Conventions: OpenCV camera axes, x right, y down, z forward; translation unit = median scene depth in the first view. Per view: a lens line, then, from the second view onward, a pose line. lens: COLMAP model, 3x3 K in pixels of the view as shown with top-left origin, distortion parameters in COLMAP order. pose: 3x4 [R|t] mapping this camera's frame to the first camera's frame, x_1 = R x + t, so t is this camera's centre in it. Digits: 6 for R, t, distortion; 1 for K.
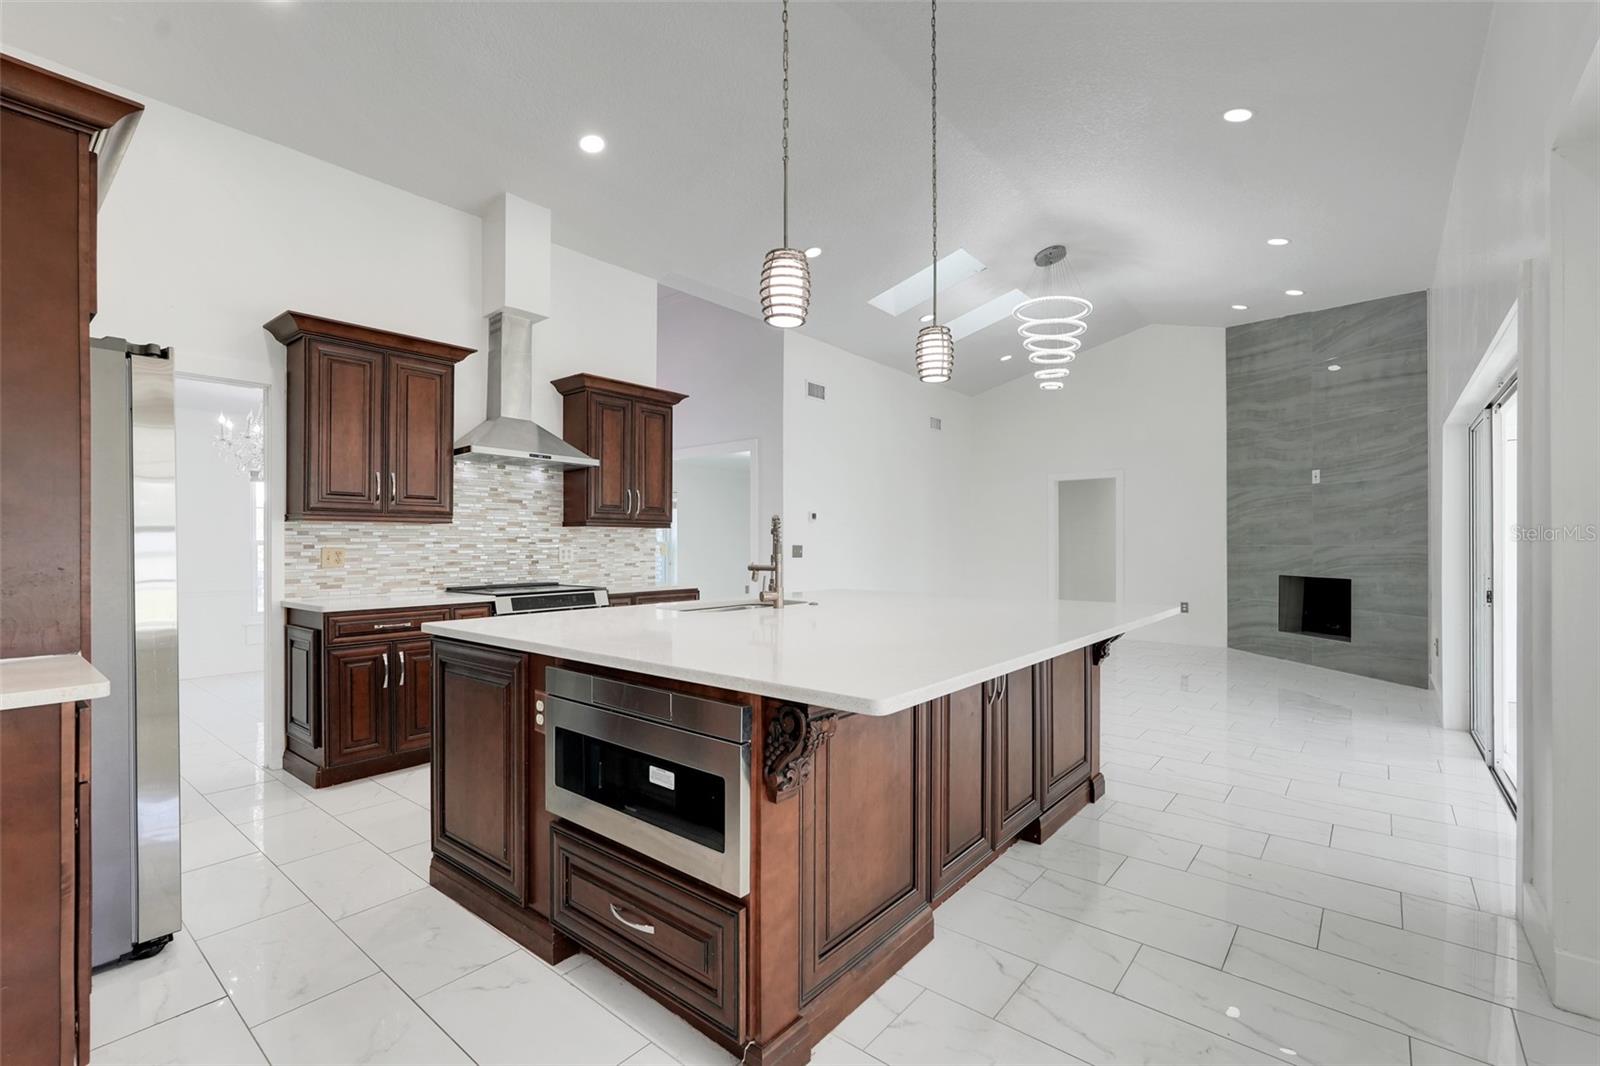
lens RADIAL K [[699.8, 0, 795.2], [0, 699.8, 540.6], [0, 0, 1]] dist [0.000503, 0.001141]
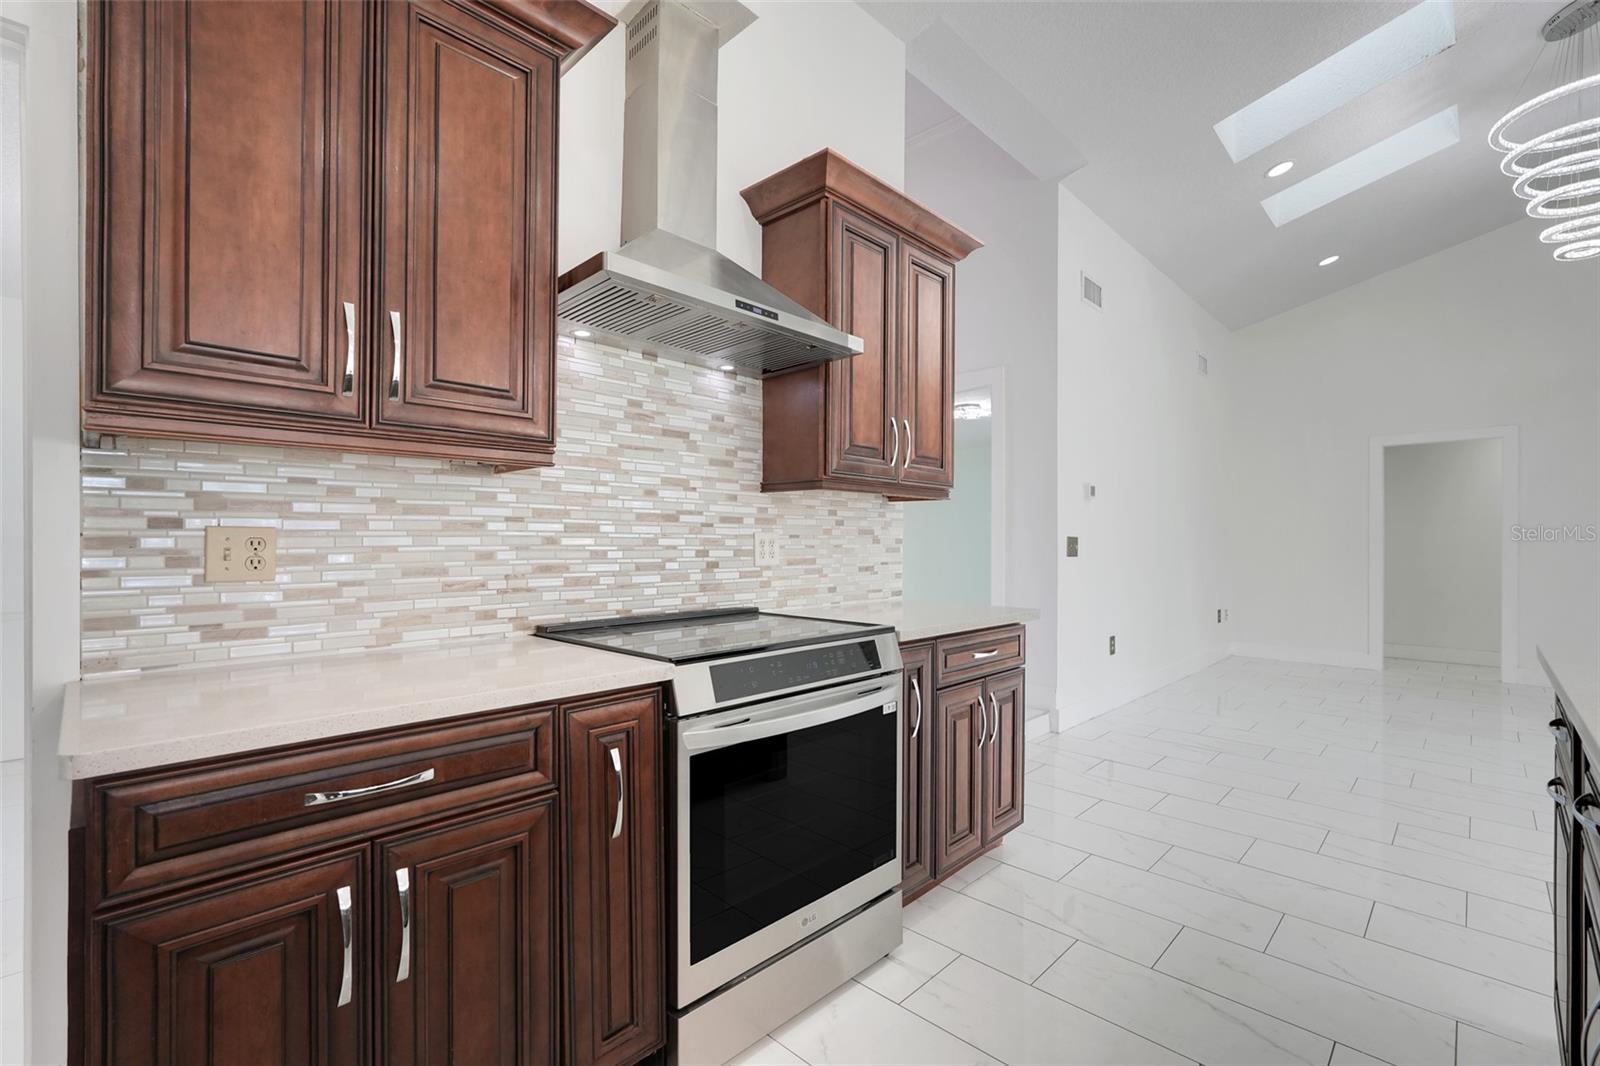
lens RADIAL K [[699.8, 0, 802.7], [0, 699.8, 540.7], [0, 0, 1]] dist [0.000503, 0.001141]
pose [[0.997114, 0.007129, -0.075579, -0.289114], [-0.006562, 0.999948, 0.007751, 0.010676], [0.075630, -0.007233, 0.997110, 0.559324]]
